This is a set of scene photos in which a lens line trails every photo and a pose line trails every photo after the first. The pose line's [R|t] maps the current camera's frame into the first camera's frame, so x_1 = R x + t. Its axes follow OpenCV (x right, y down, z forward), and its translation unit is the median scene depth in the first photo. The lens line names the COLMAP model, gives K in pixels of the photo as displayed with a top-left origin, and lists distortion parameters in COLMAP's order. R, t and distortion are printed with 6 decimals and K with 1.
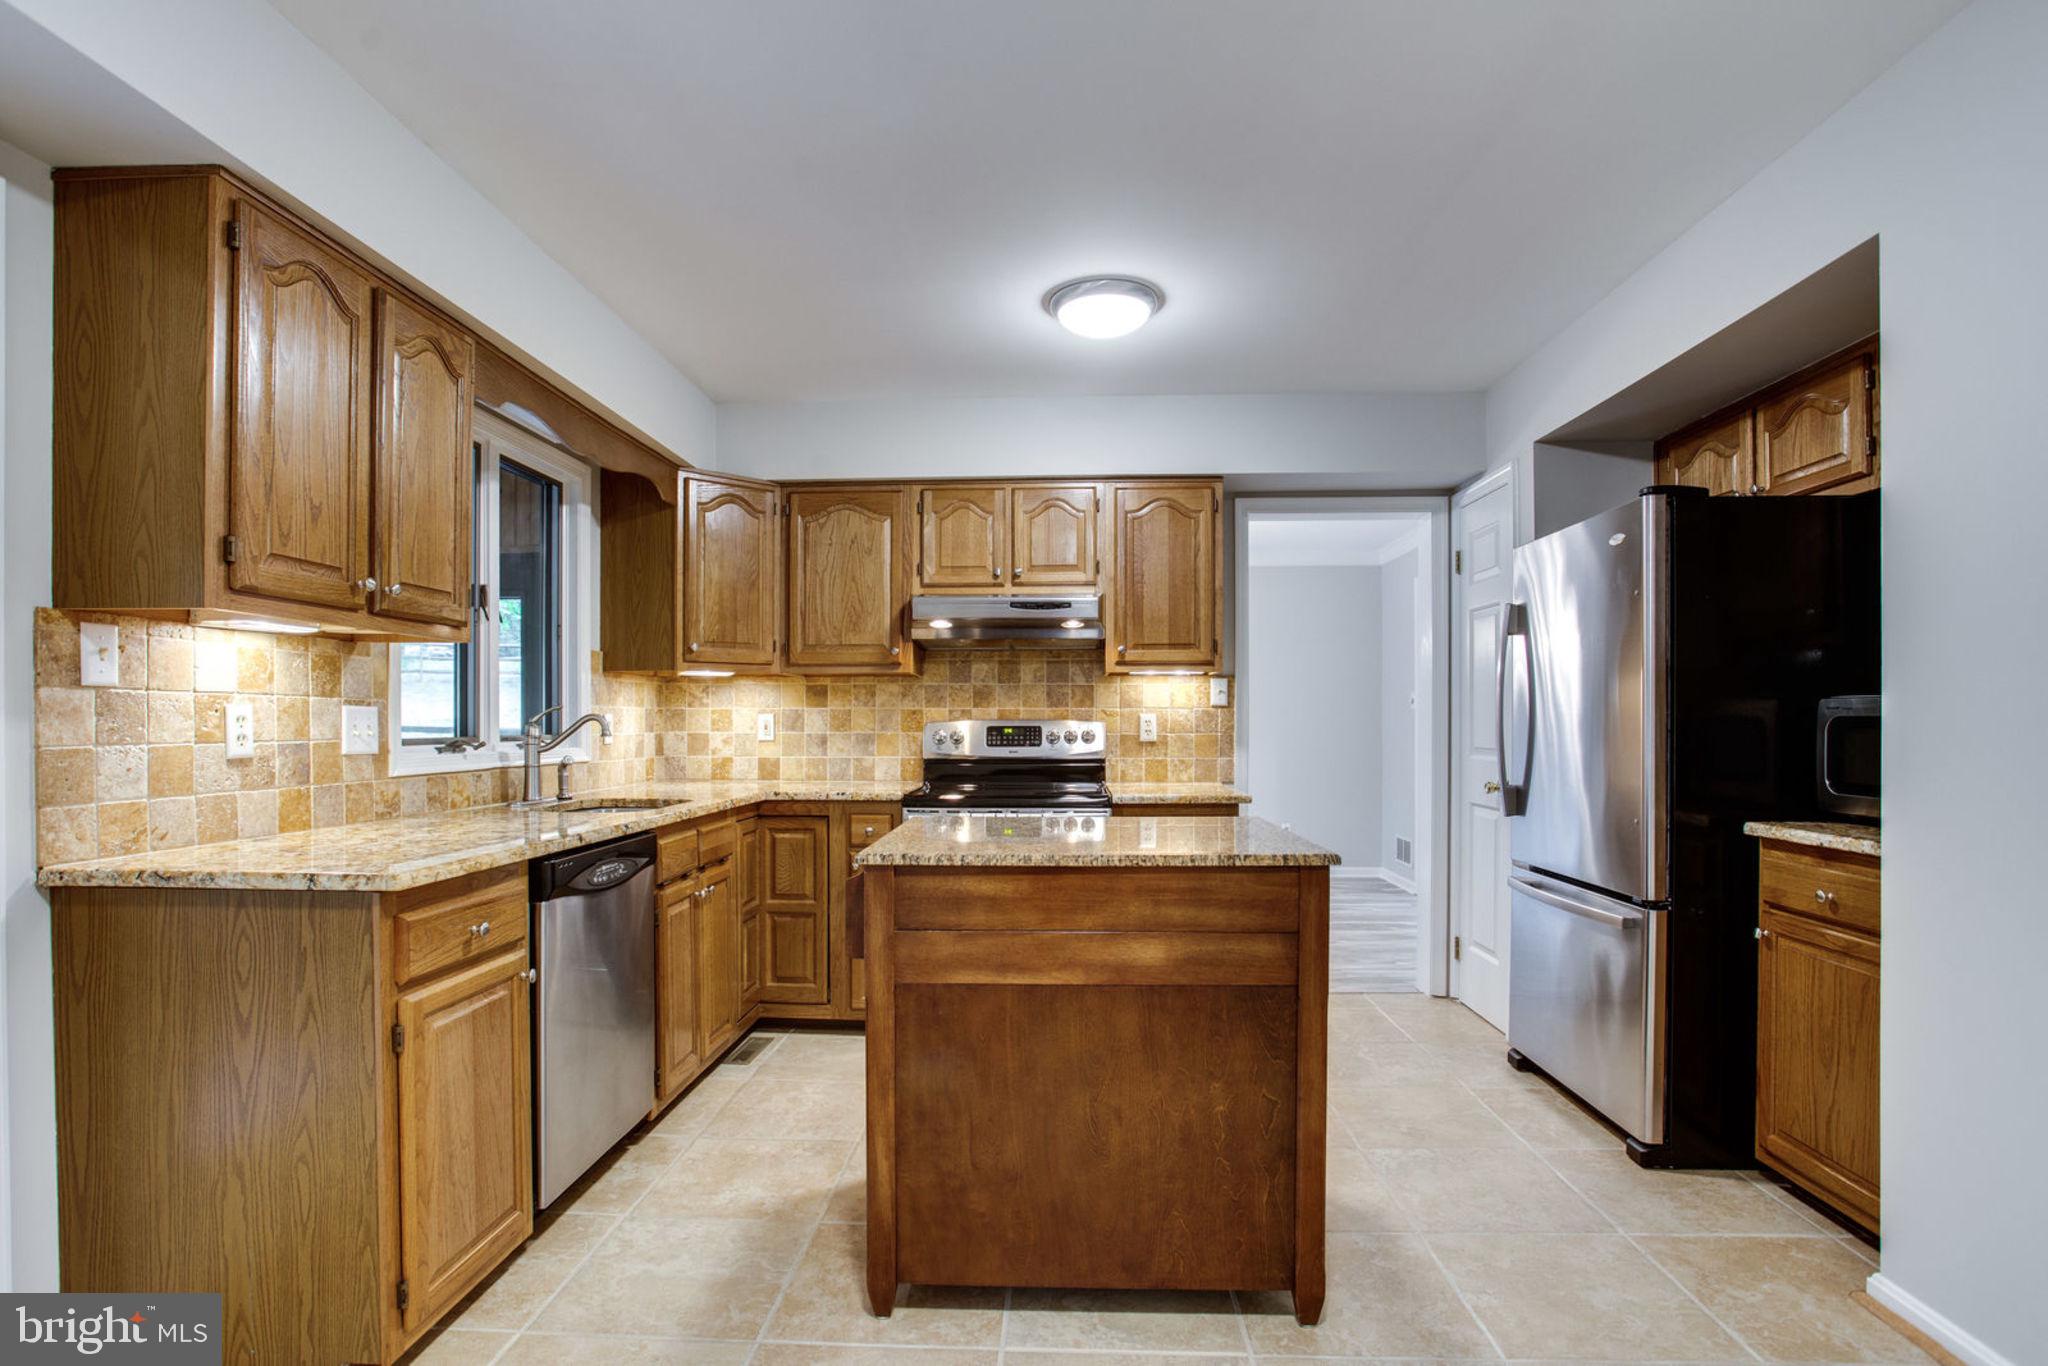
lens RADIAL K [[1015.9, 0, 1019.5], [0, 1015.9, 727.1], [0, 0, 1]] dist [-0.066139, 0.038084]
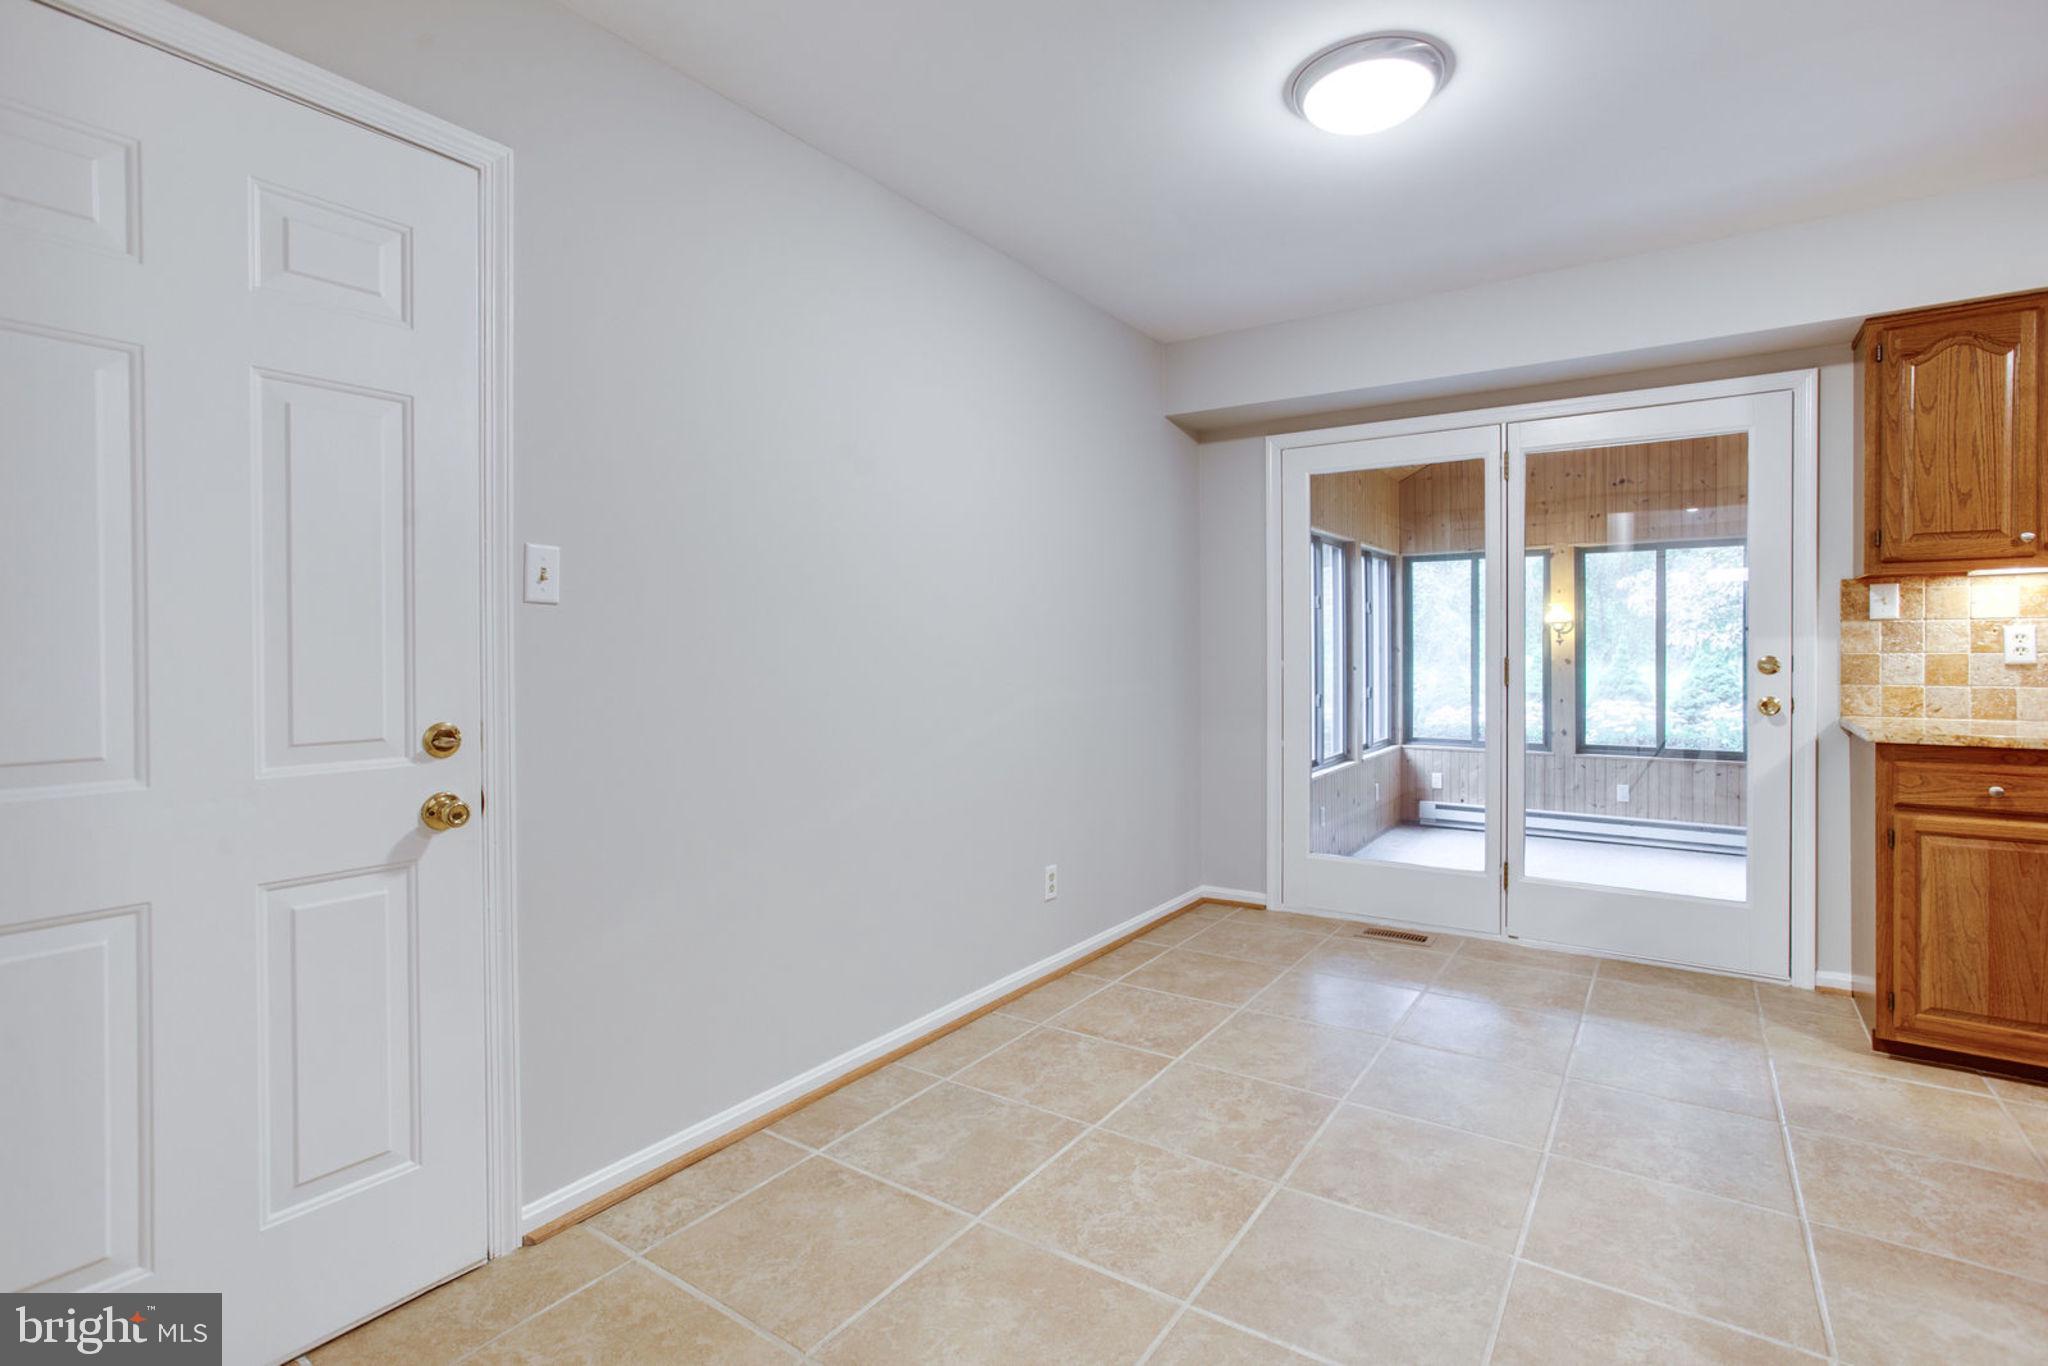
lens RADIAL K [[984.5, 0, 1032.2], [0, 984.5, 657.3], [0, 0, 1]] dist [-0.040955, 0.023400]
pose [[-0.520881, 0.013315, -0.853525, 0.970786], [0.001849, 0.999894, 0.014470, -0.000521], [0.853627, 0.005960, -0.520850, 0.435401]]
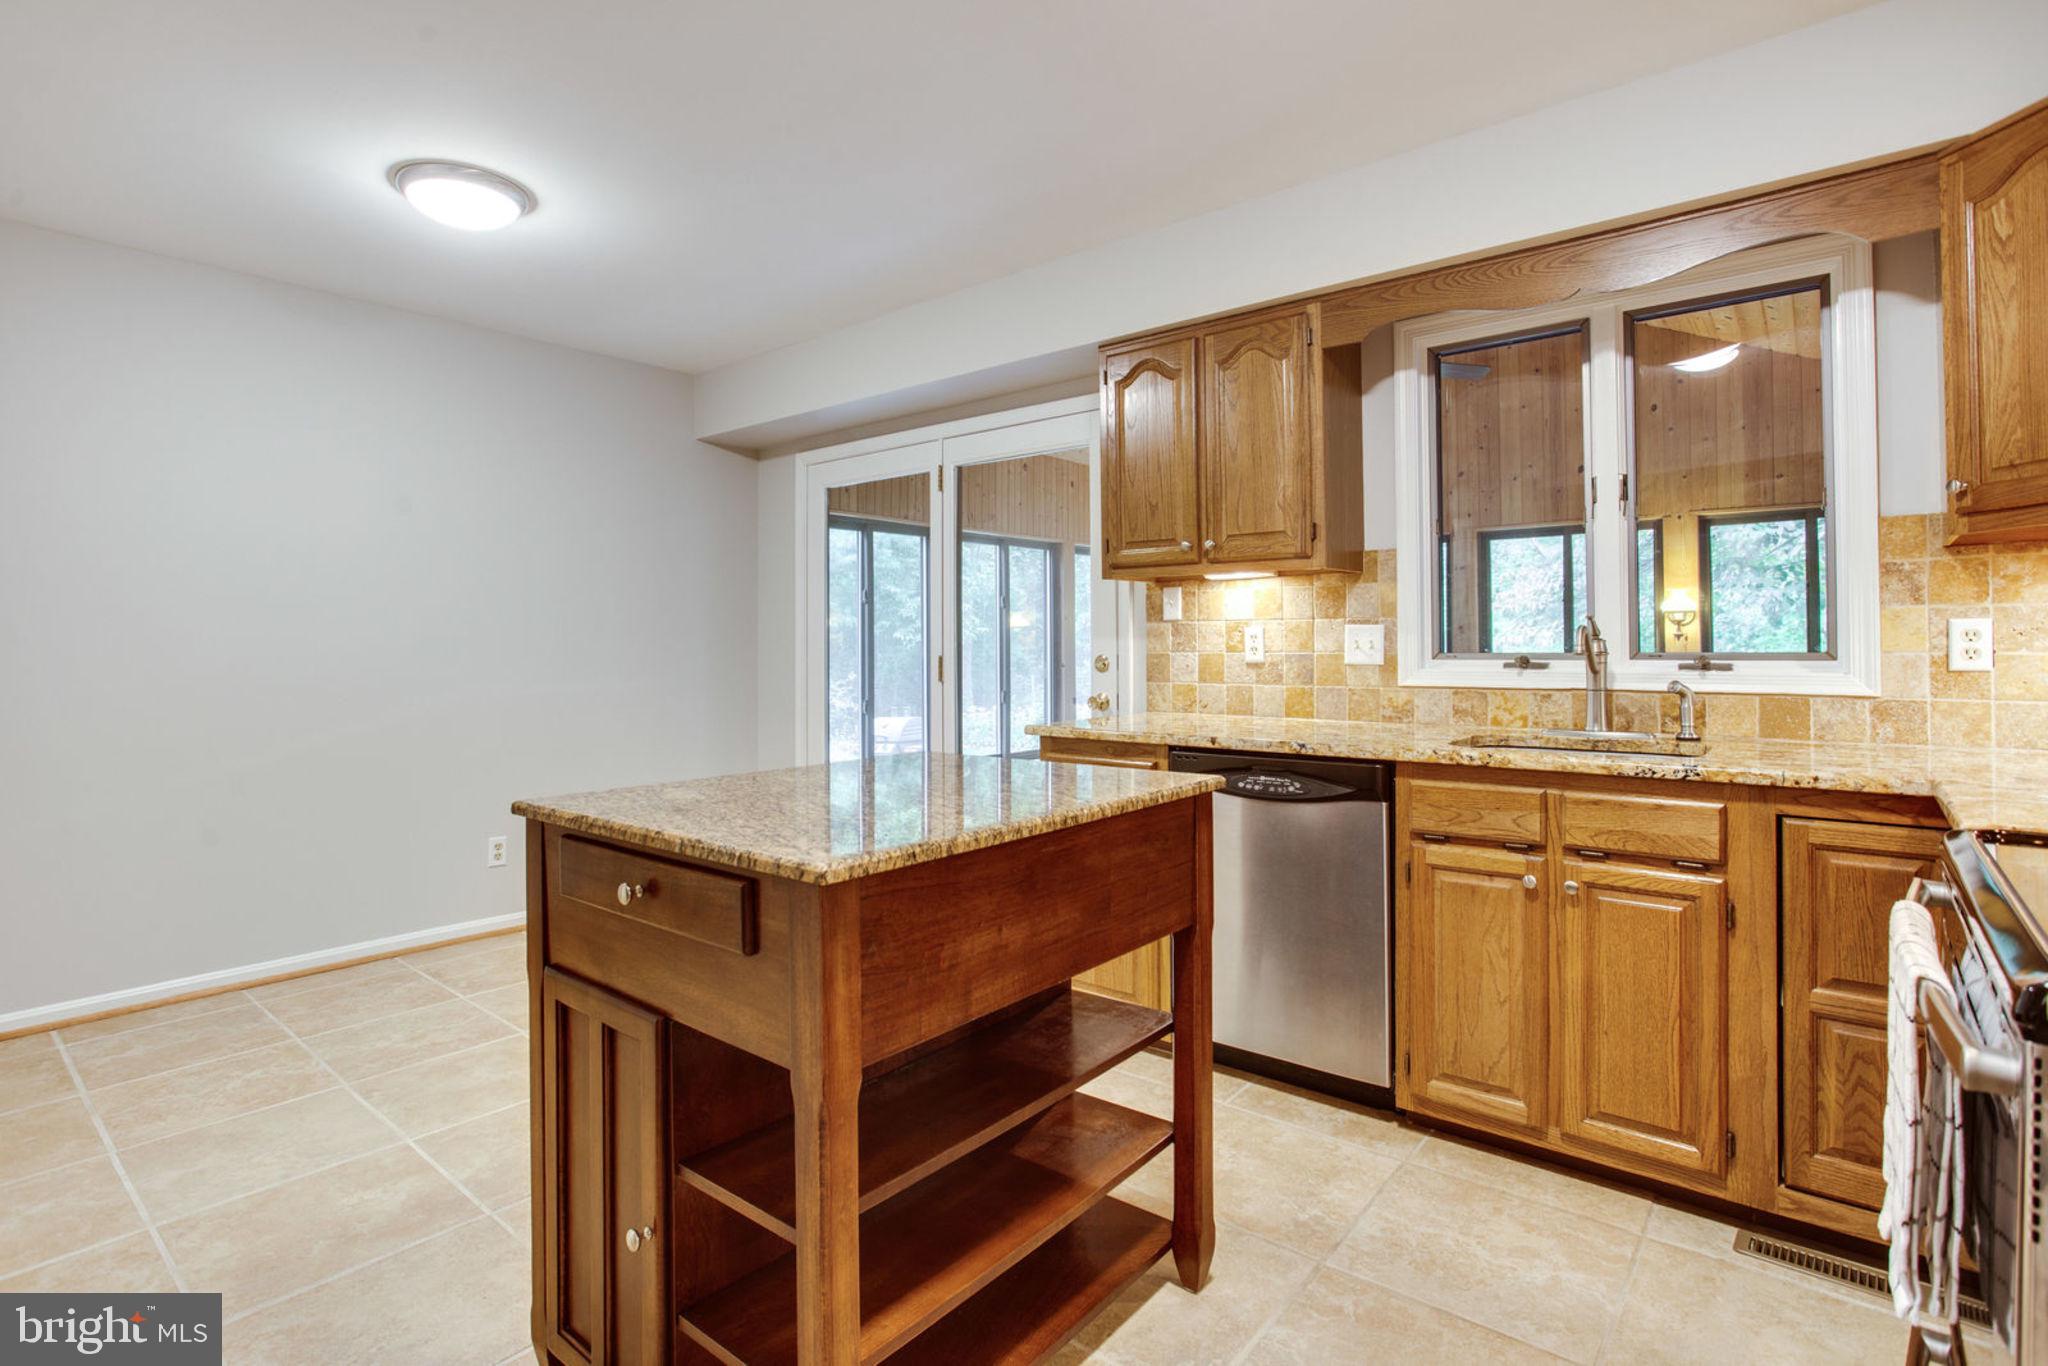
lens RADIAL K [[1006.2, 0, 1038.5], [0, 1006.2, 630.1], [0, 0, 1]] dist [-0.044493, 0.016242]
pose [[-0.597698, -0.004782, -0.801707, 0.547184], [0.003506, 0.999957, -0.008579, -0.005355], [0.801713, -0.007938, -0.597656, 1.407343]]
